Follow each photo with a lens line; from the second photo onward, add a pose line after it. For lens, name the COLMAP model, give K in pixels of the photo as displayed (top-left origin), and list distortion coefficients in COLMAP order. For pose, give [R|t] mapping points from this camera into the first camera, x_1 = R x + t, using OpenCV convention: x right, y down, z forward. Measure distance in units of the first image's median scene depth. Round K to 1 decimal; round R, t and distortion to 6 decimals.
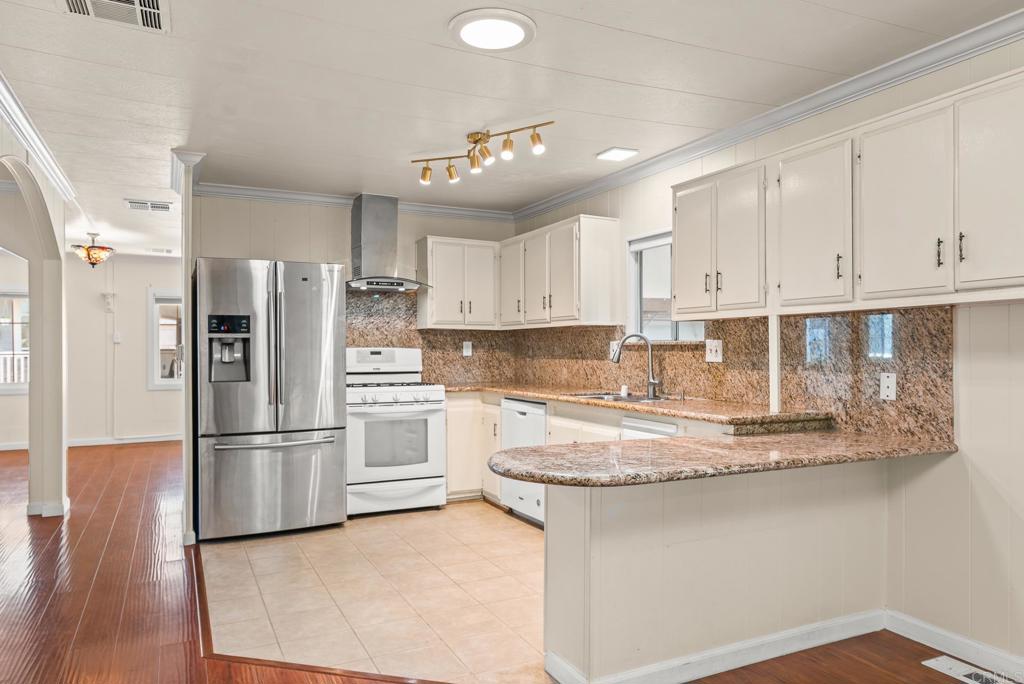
lens RADIAL K [[677.9, 0, 506.9], [0, 677.9, 349.4], [0, 0, 1]] dist [0.003551, -0.000300]
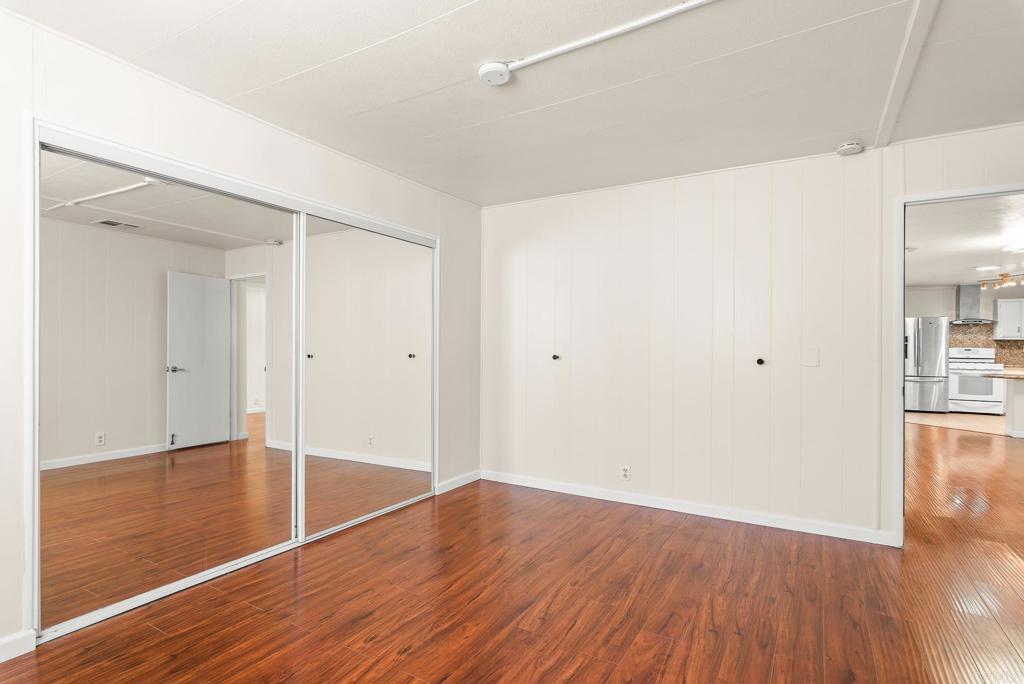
lens RADIAL K [[511.8, 0, 518.2], [0, 511.8, 345.8], [0, 0, 1]] dist [0.002207, 0.000591]
pose [[0.555556, 0.005681, -0.831460, 0.530717], [-0.011562, 0.999933, -0.000893, 0.013241], [0.831399, 0.010109, 0.555584, -1.632296]]
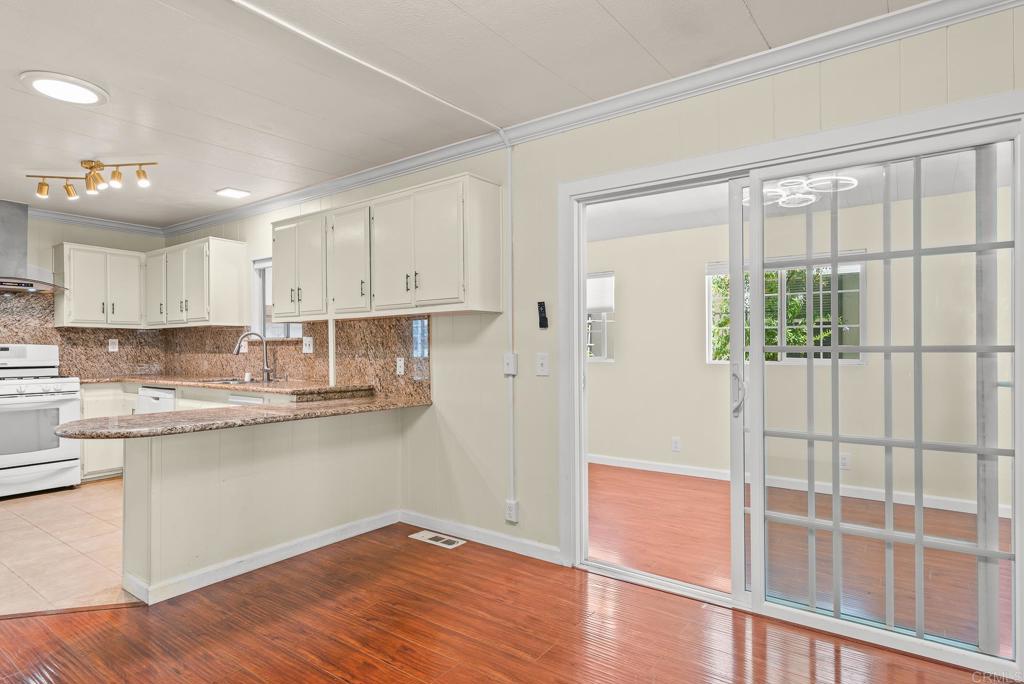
lens RADIAL K [[555.9, 0, 509.8], [0, 555.9, 346.6], [0, 0, 1]] dist [0.005319, 0.000404]
pose [[0.884758, -0.002281, 0.466045, 0.125957], [0.004574, 0.999982, -0.003790, 0.010385], [-0.466028, 0.005485, 0.884753, -0.170855]]
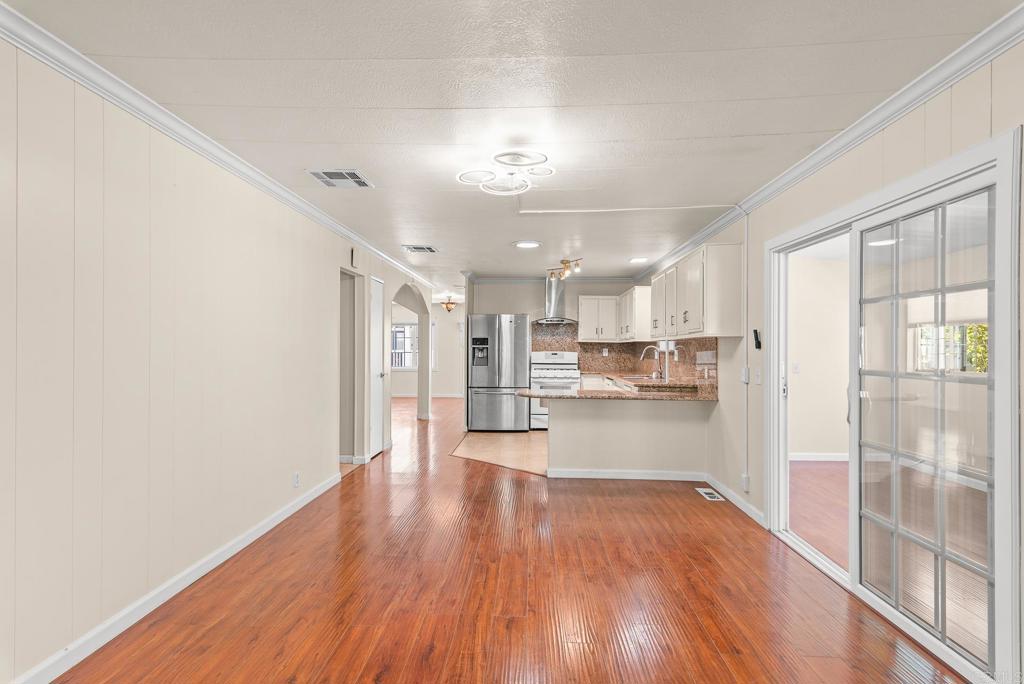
lens RADIAL K [[518.0, 0, 509.9], [0, 518.0, 347.7], [0, 0, 1]] dist [0.001987, -0.000245]
pose [[0.877579, 0.006574, -0.479387, 0.546999], [-0.008006, 0.999968, -0.000943, -0.013916], [0.479366, 0.004665, 0.877603, -0.545056]]
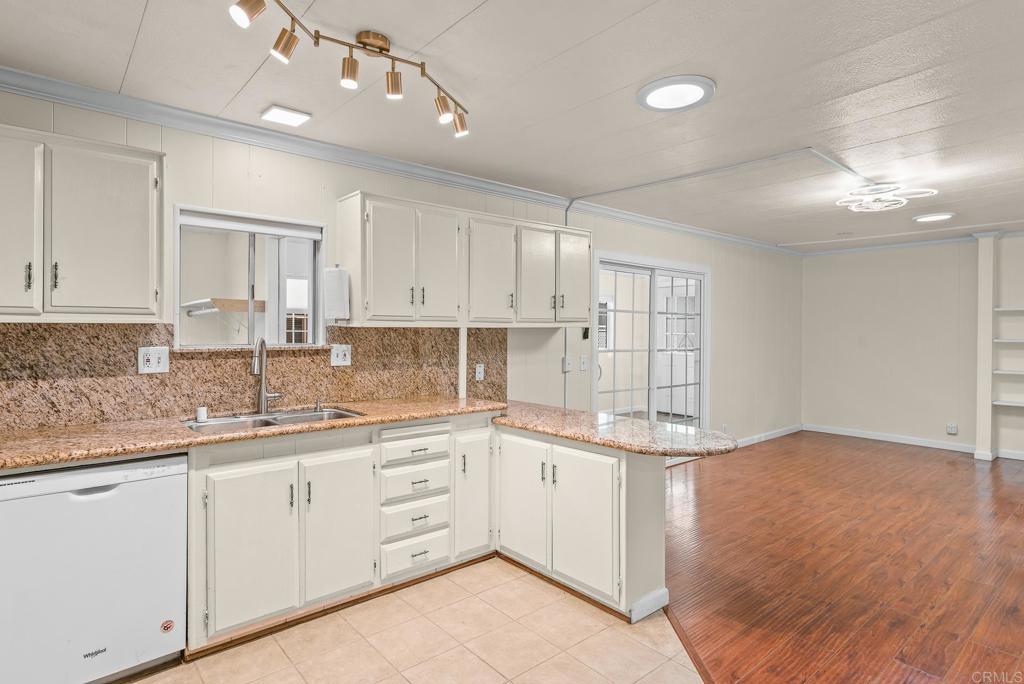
lens RADIAL K [[537.4, 0, 482.9], [0, 537.4, 330.6], [0, 0, 1]] dist [0.009773, -0.001413]
pose [[-0.219038, -0.000146, 0.975716, -0.486074], [-0.002234, 0.999997, -0.000351, -0.031662], [-0.975714, -0.002257, -0.219038, 0.862008]]
